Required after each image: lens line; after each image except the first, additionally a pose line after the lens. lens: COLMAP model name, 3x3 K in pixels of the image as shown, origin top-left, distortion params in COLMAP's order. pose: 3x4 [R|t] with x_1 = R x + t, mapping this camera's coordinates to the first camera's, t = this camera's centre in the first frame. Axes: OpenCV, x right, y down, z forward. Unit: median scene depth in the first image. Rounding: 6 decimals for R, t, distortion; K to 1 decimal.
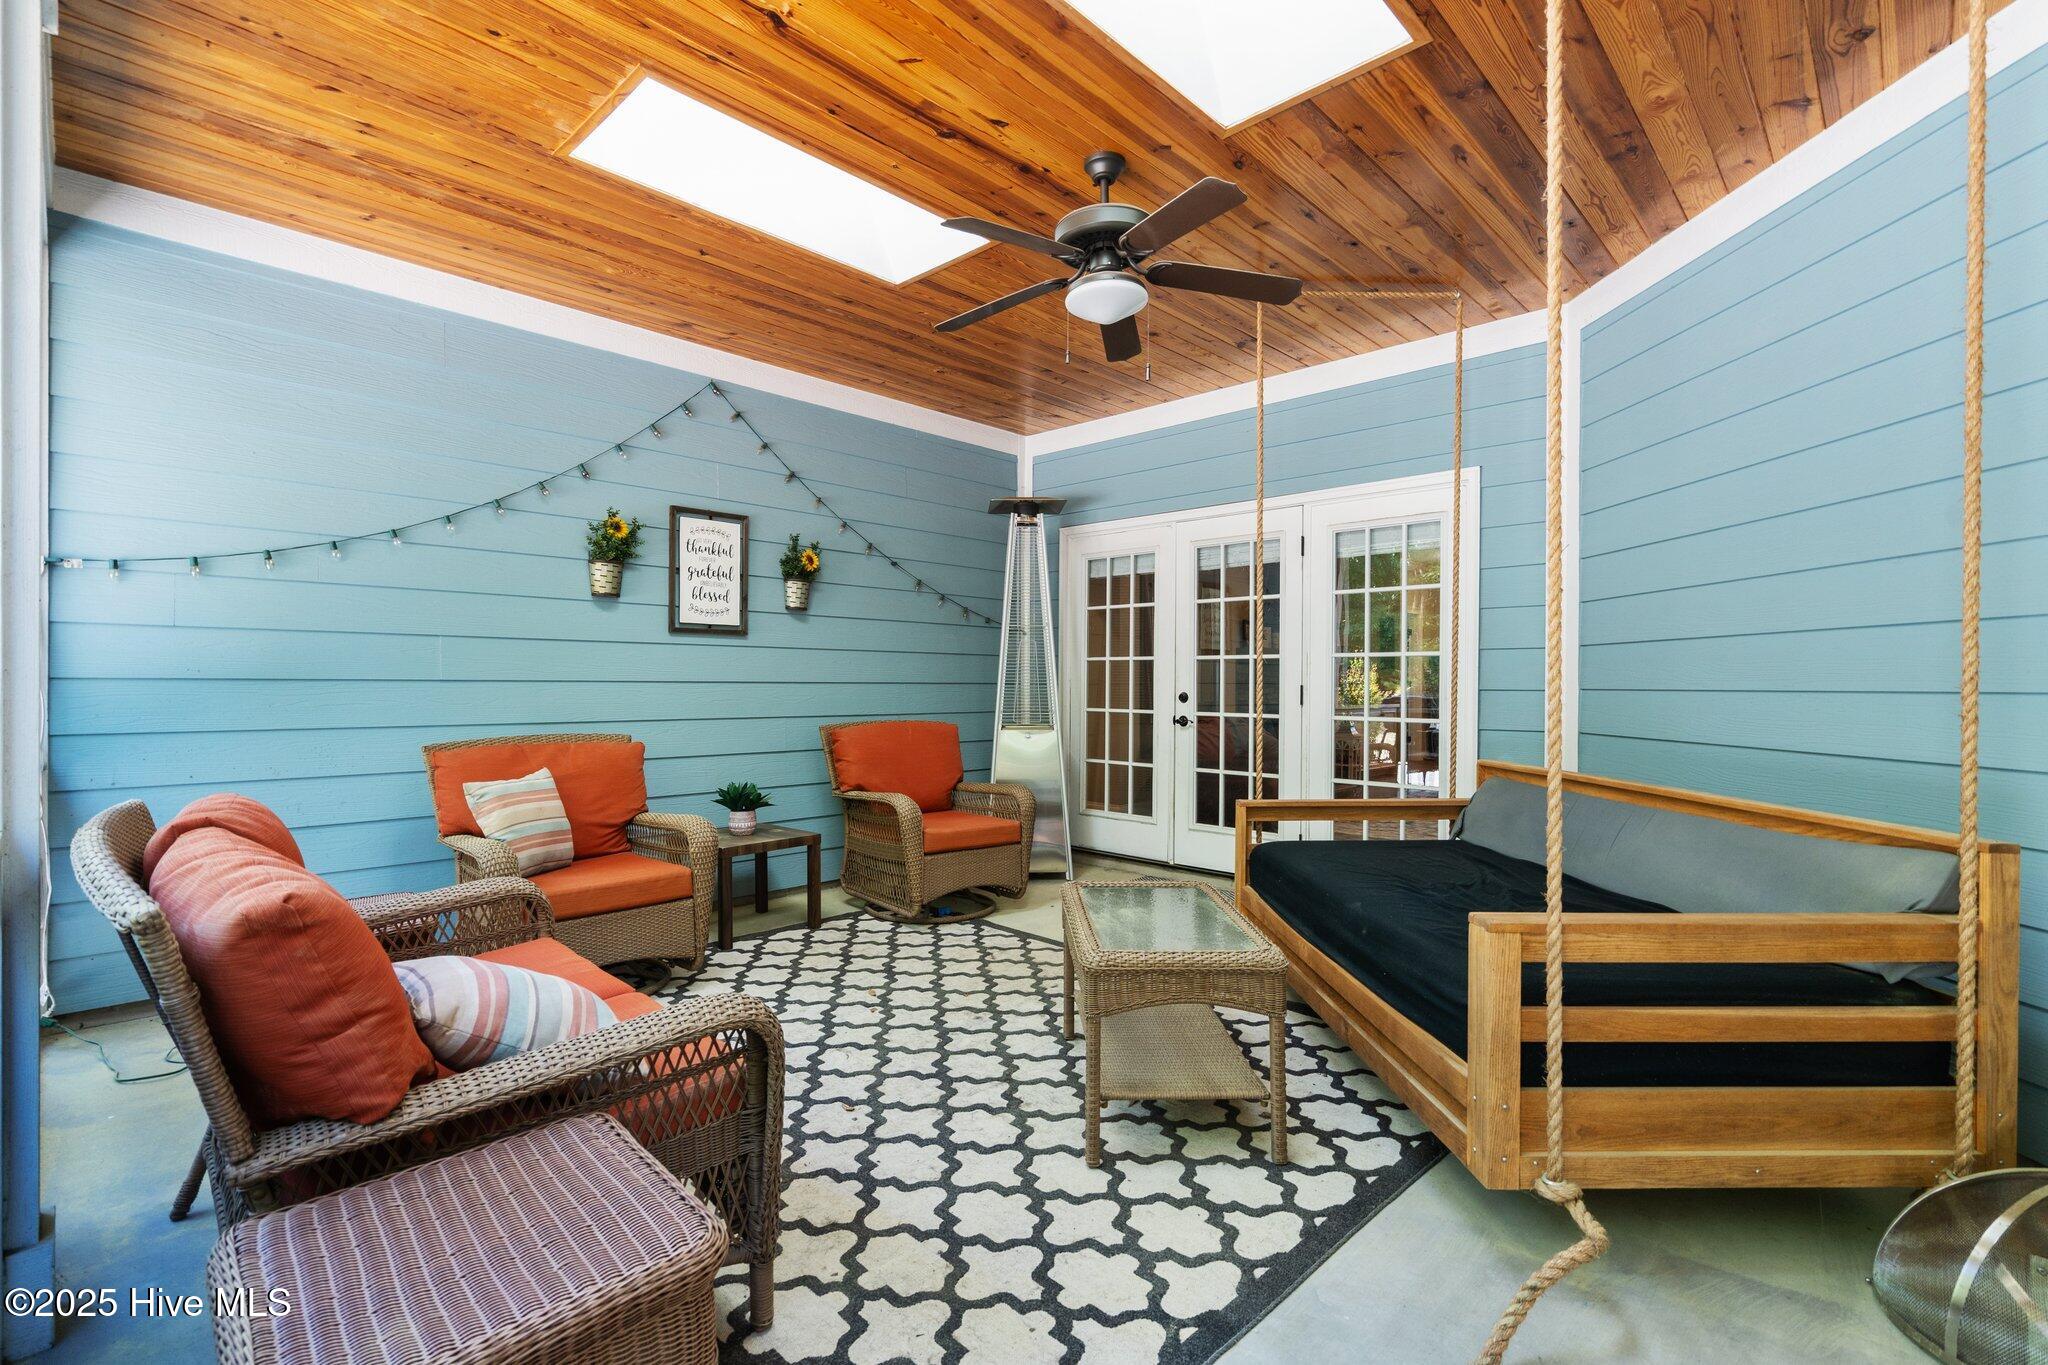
lens RADIAL K [[931.7, 0, 1018.2], [0, 931.7, 681.4], [0, 0, 1]] dist [-0.005441, 0.002336]
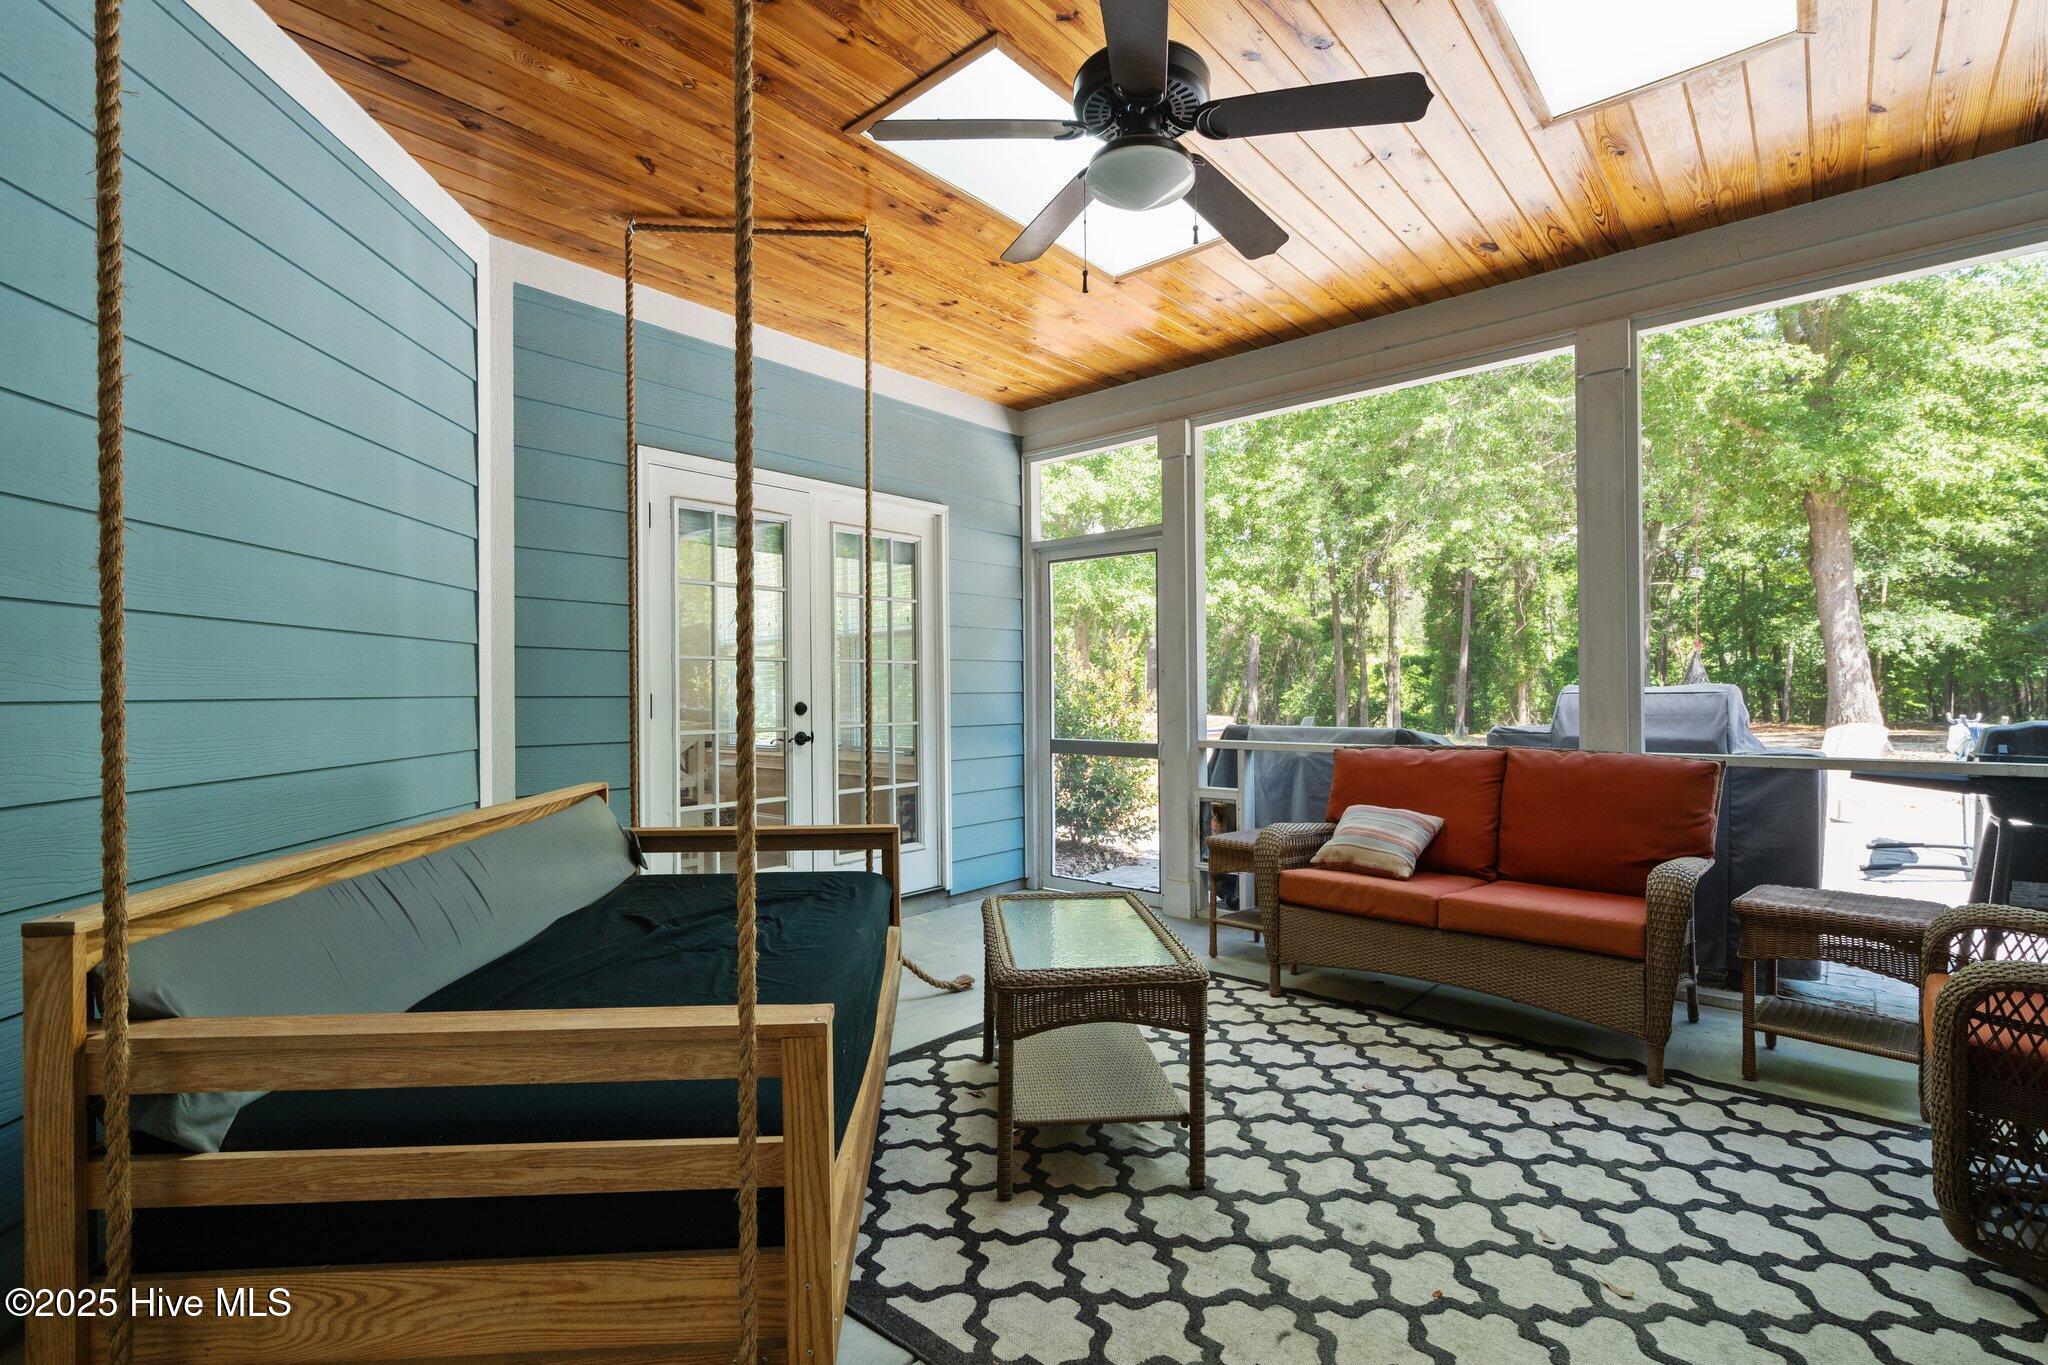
lens RADIAL K [[931.7, 0, 1022.5], [0, 931.7, 697.8], [0, 0, 1]] dist [-0.005441, 0.002336]
pose [[-0.998413, 0.000595, -0.056314, 0.208383], [0.000267, 0.999983, 0.005827, 0.005797], [0.056316, 0.005802, -0.998396, 1.553092]]
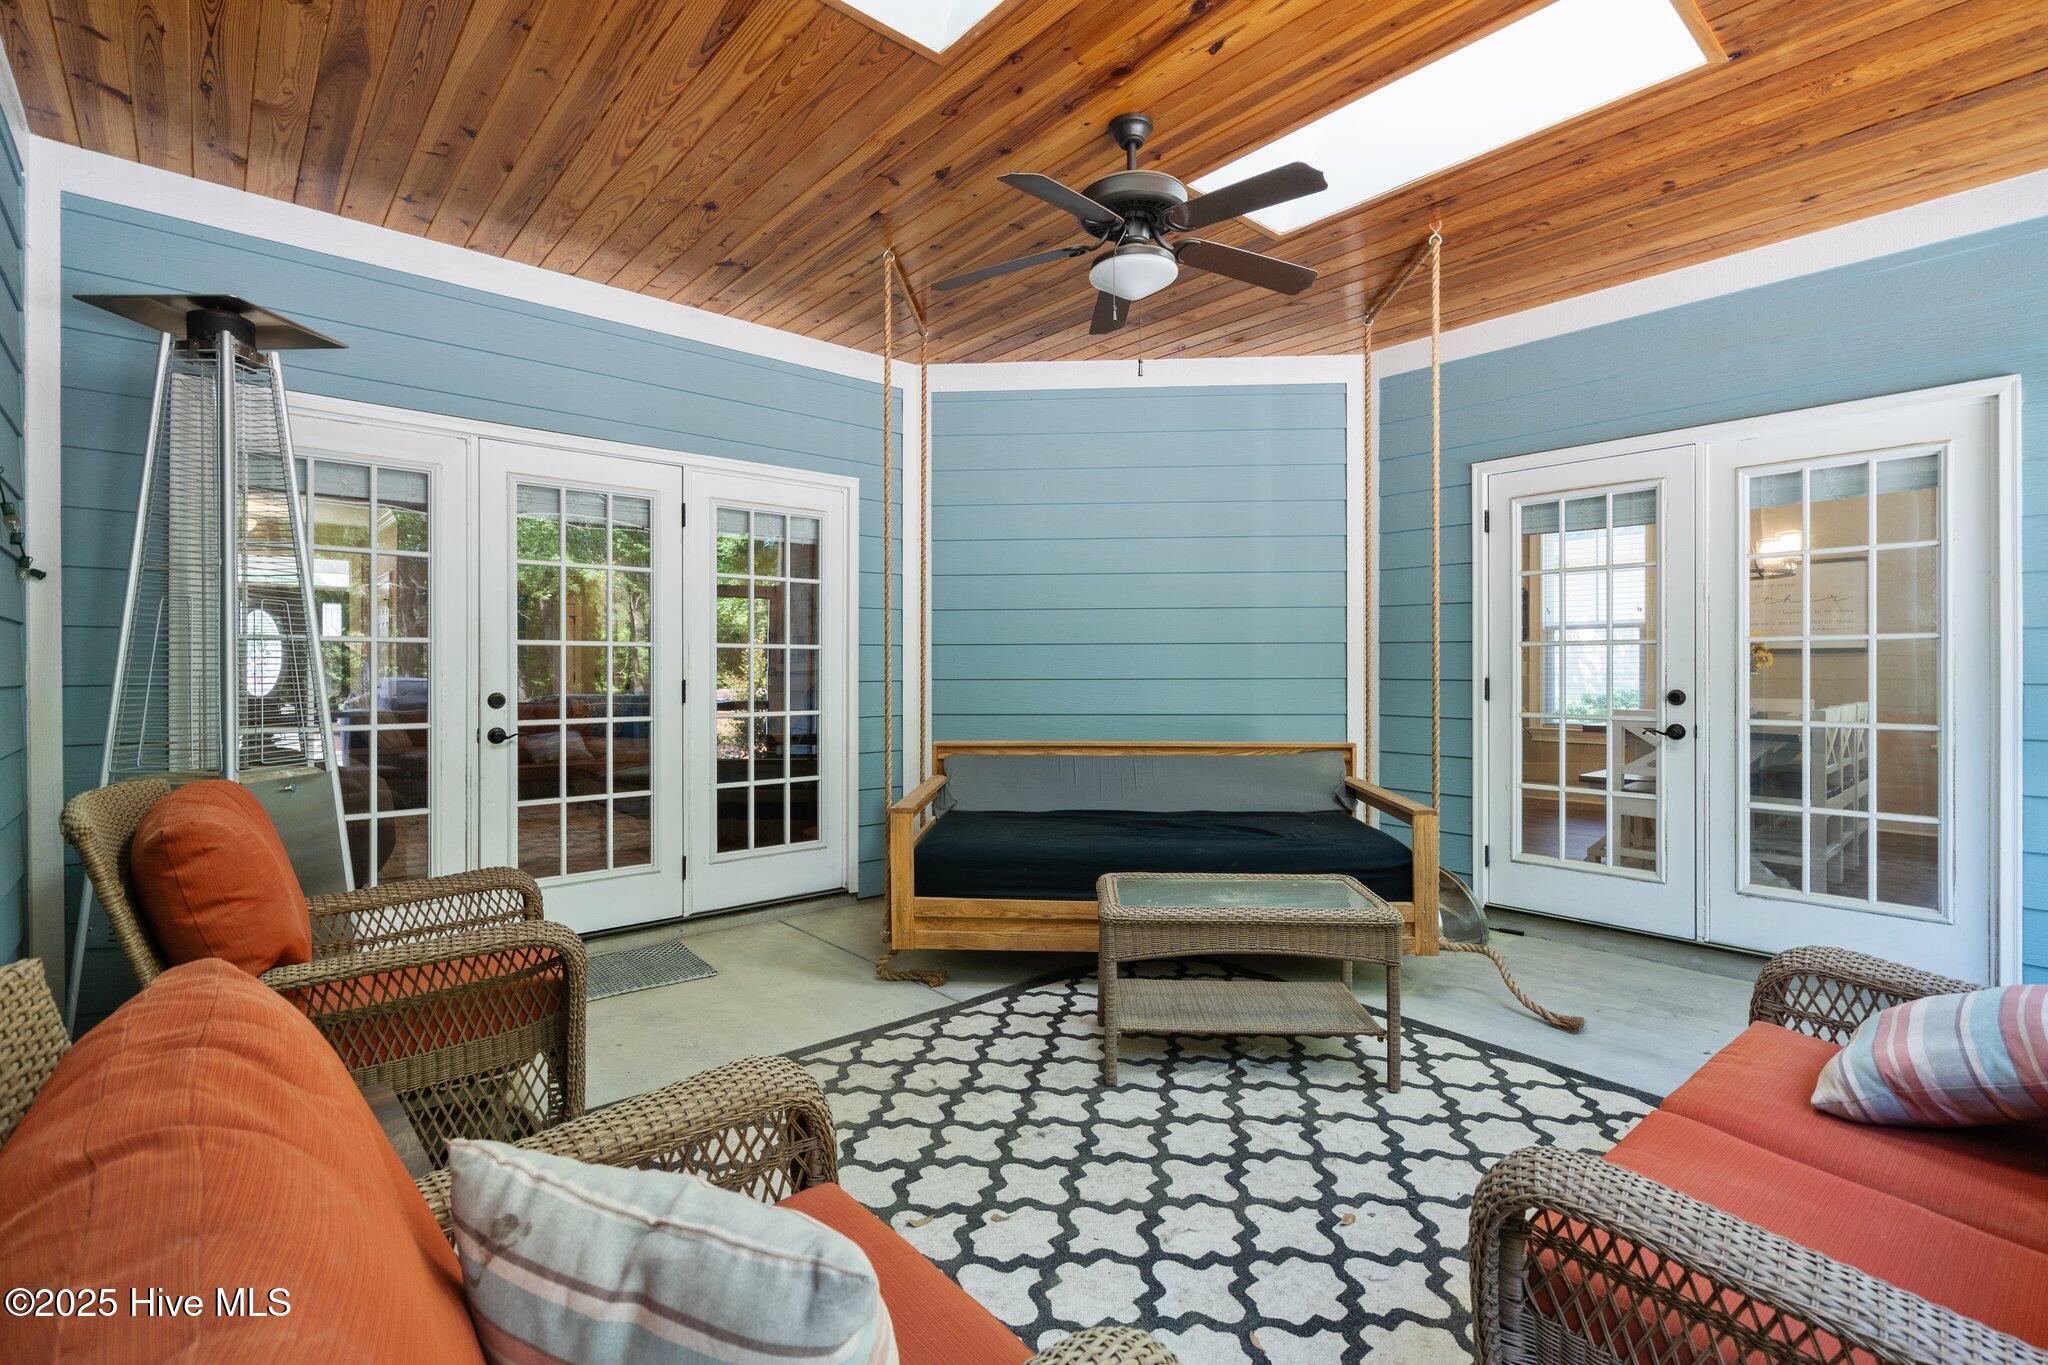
lens RADIAL K [[931.7, 0, 1021.2], [0, 931.7, 670.6], [0, 0, 1]] dist [-0.005441, 0.002336]
pose [[0.077531, -0.006318, 0.996970, -0.758103], [0.001862, 0.999979, 0.006192, -0.012873], [-0.996988, 0.001376, 0.077541, 0.927781]]
